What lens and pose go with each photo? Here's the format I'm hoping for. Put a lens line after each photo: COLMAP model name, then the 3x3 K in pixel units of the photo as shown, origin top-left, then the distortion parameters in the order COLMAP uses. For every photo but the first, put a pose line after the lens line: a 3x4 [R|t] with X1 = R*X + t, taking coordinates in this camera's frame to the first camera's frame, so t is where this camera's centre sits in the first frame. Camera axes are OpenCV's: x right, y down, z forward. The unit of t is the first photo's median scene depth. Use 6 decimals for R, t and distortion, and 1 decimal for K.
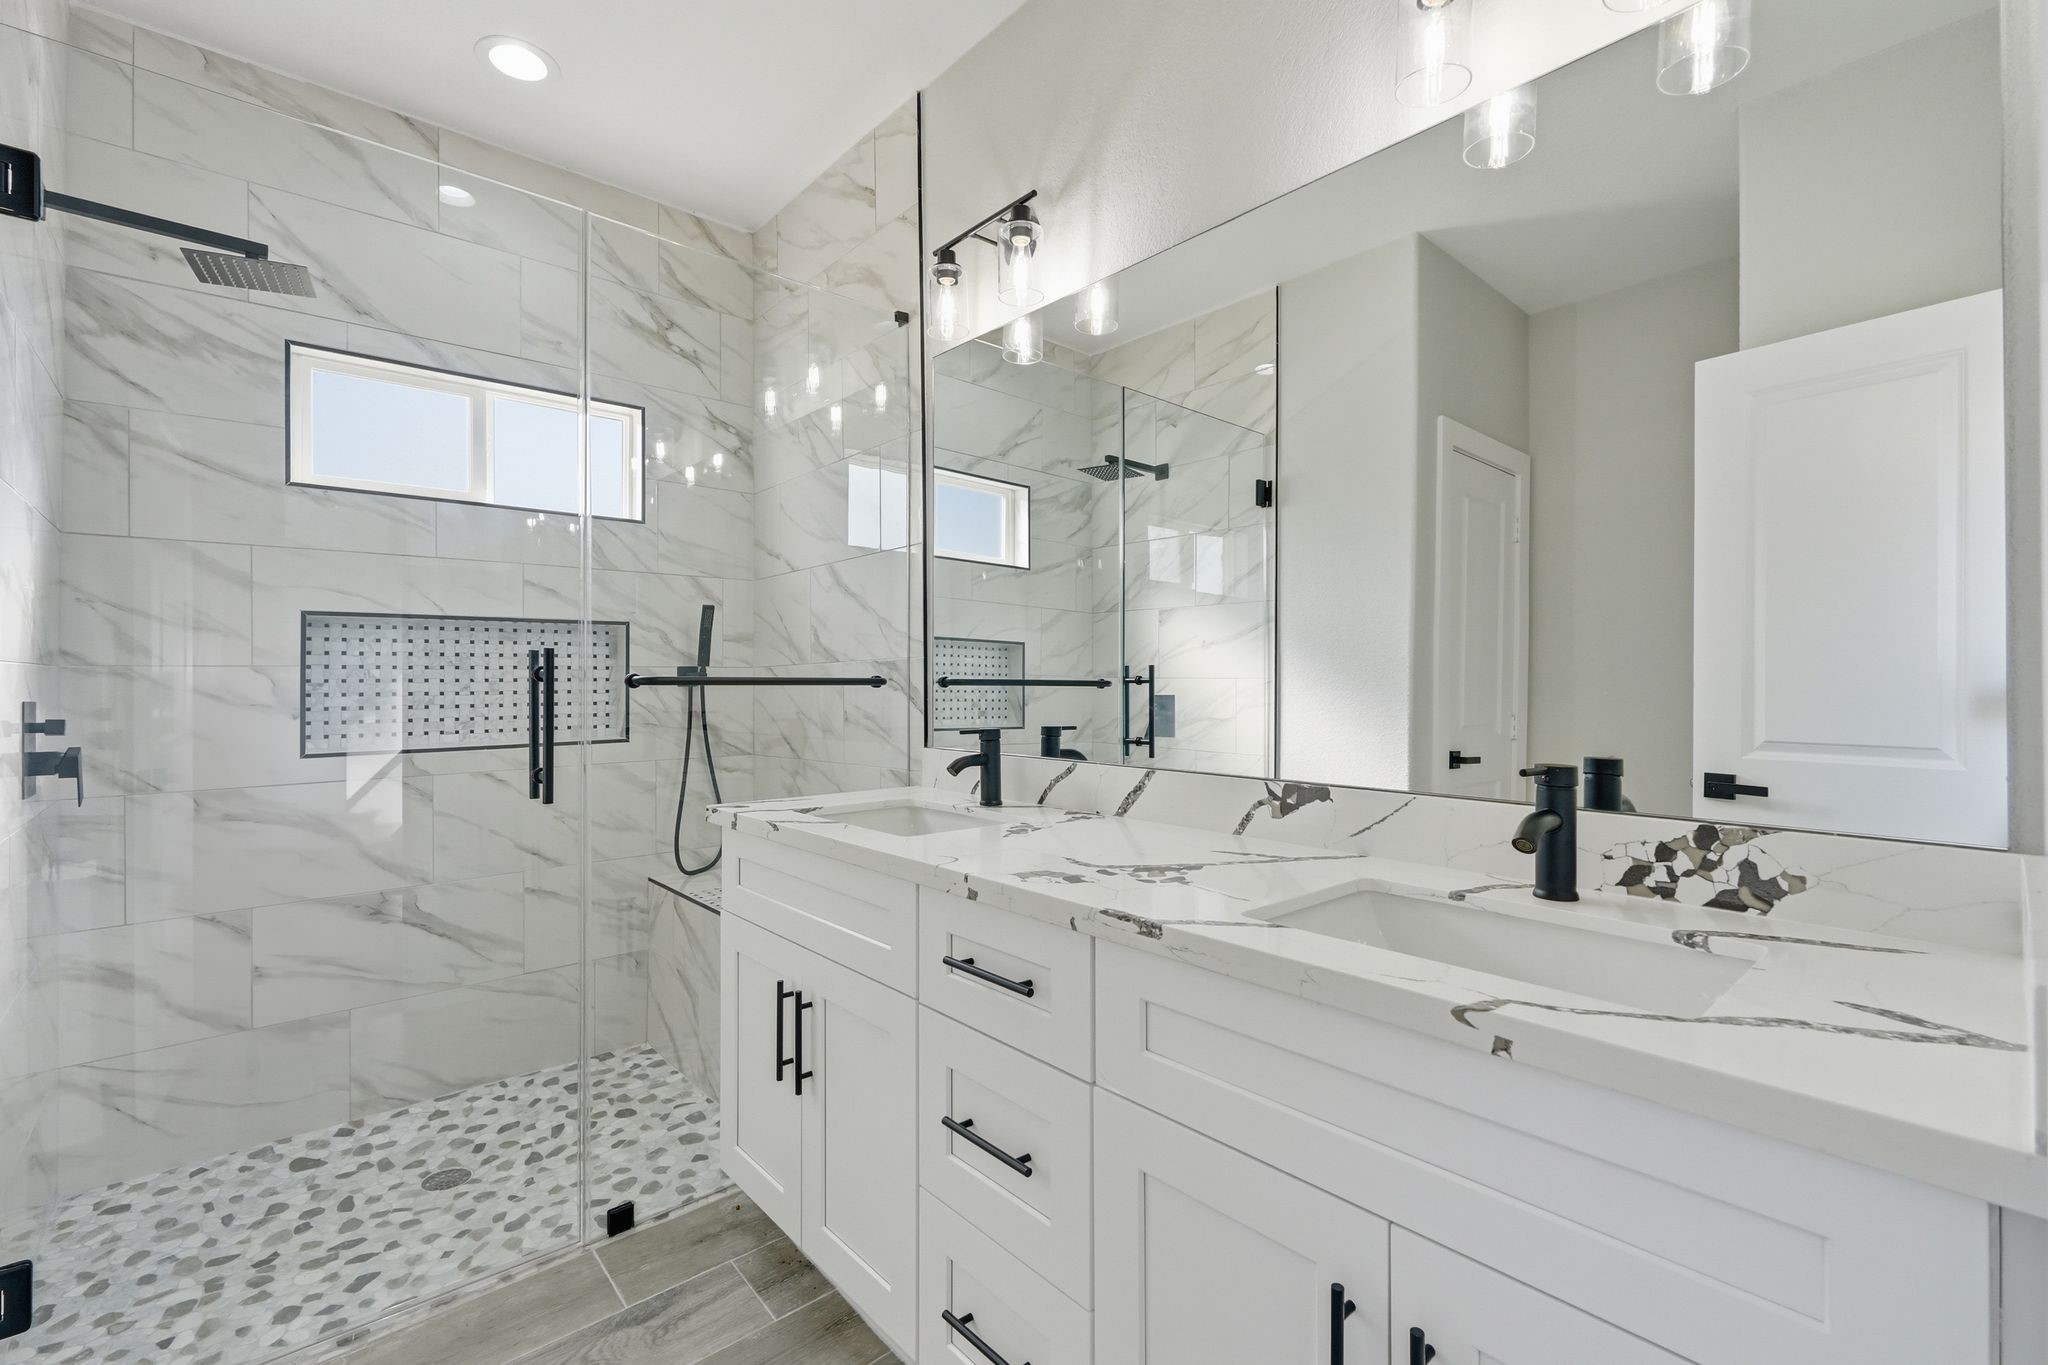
lens RADIAL K [[893.8, 0, 1022.1], [0, 893.8, 687.4], [0, 0, 1]] dist [0.001318, 0.000044]
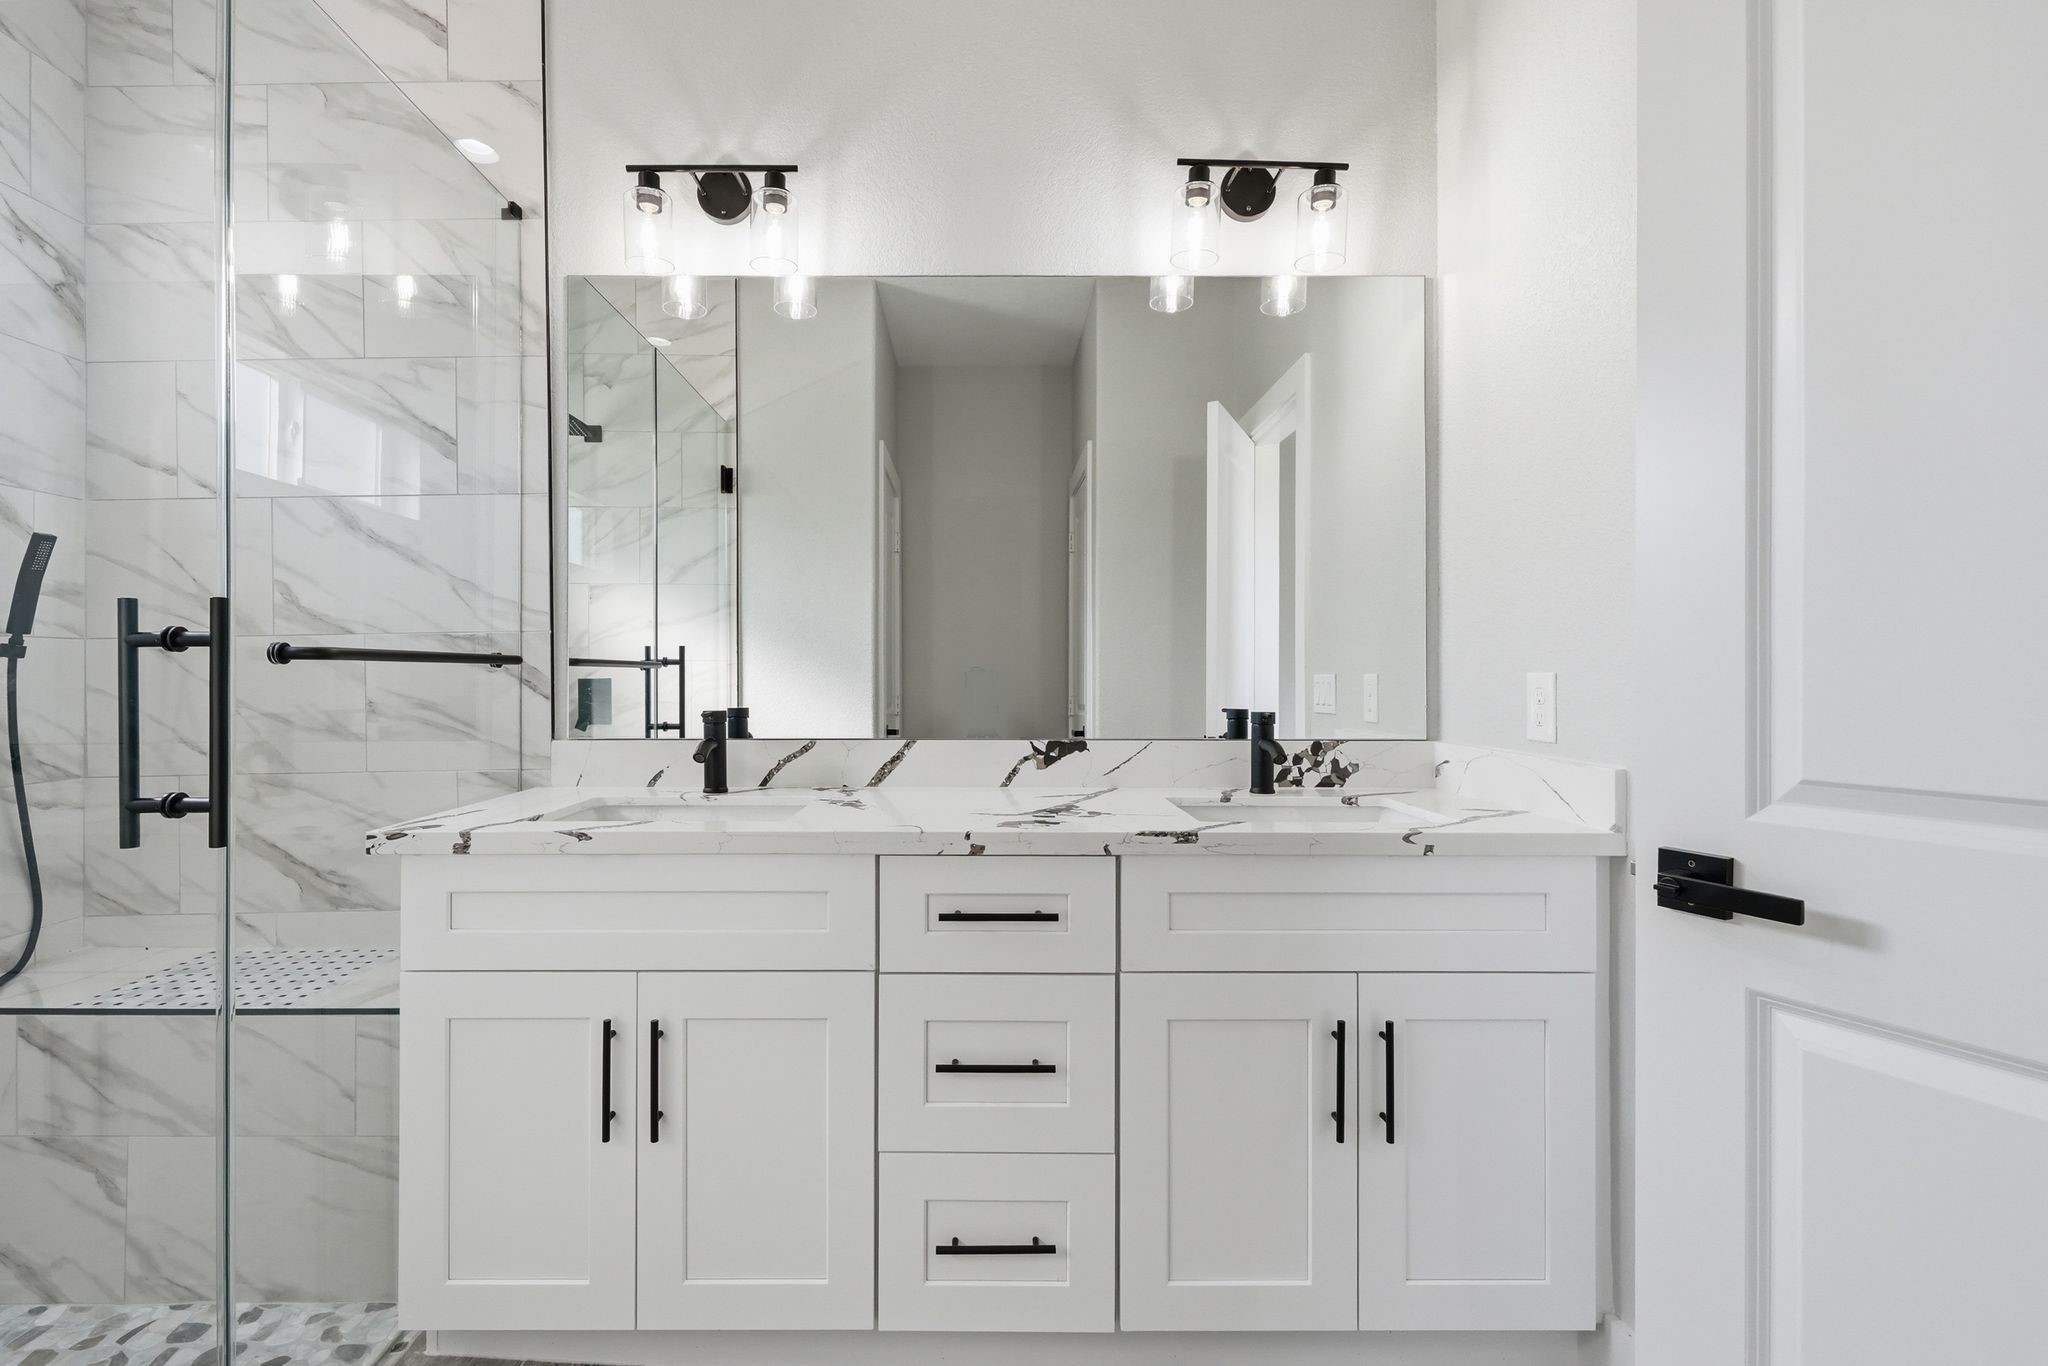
lens RADIAL K [[918.6, 0, 999.6], [0, 918.6, 677.2], [0, 0, 1]] dist [0.007723, -0.000593]
pose [[0.666642, -0.006870, 0.745346, -0.554776], [0.004758, 0.999976, 0.004961, 0.007598], [-0.745363, 0.000239, 0.666659, 0.136506]]
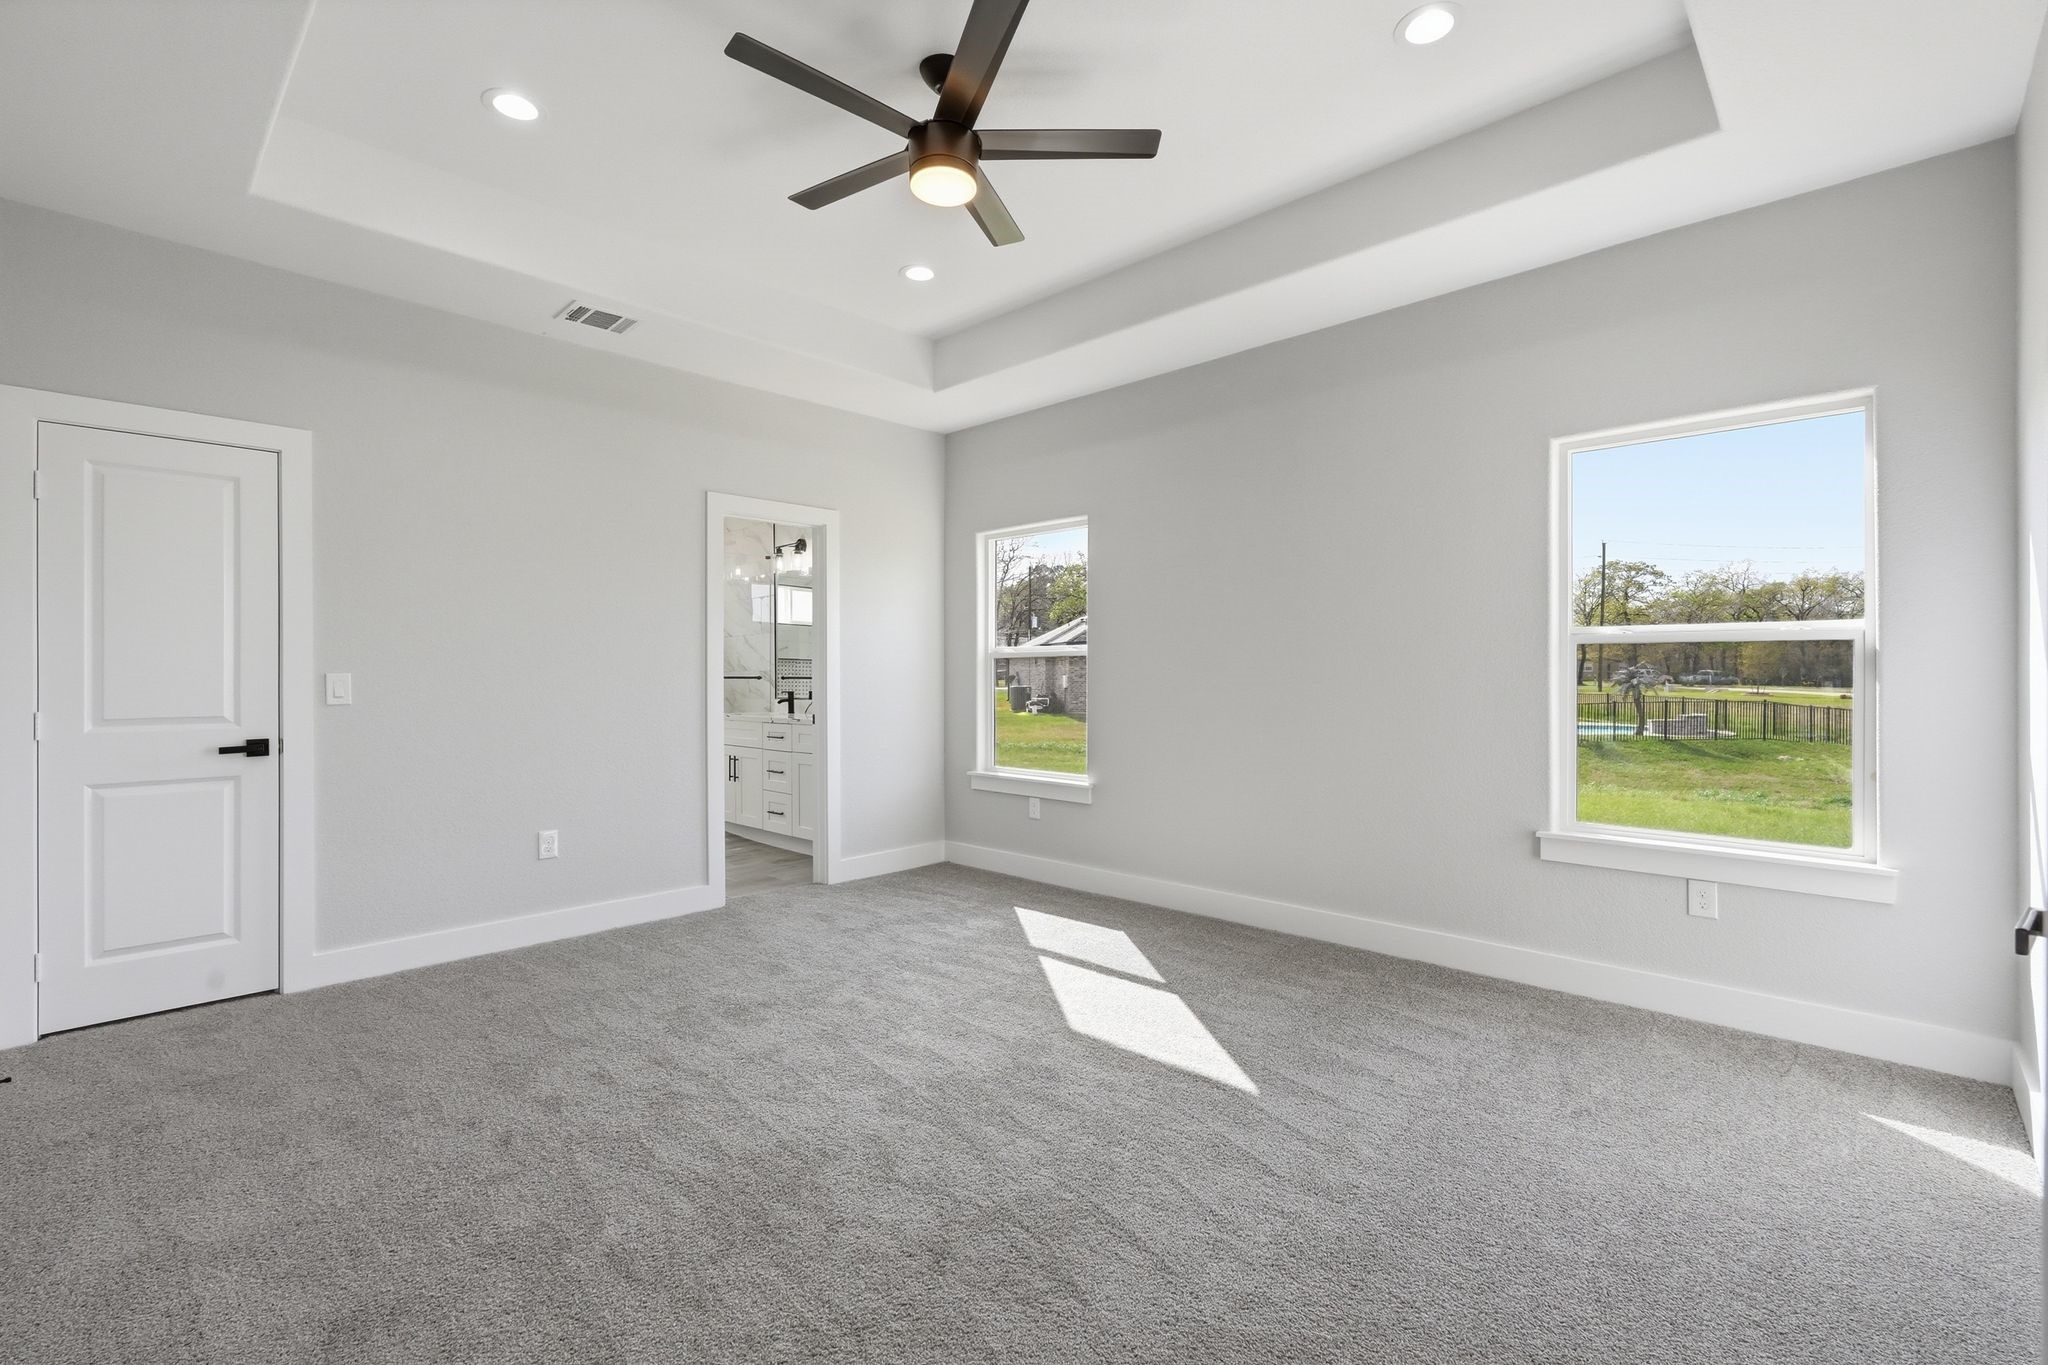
lens RADIAL K [[907.8, 0, 1020.7], [0, 907.8, 686.4], [0, 0, 1]] dist [0.000874, -0.000111]
pose [[0.997294, -0.003714, 0.073428, 0.591049], [0.003567, 0.999991, 0.002134, 0.023821], [-0.073435, -0.001866, 0.997298, -2.553446]]
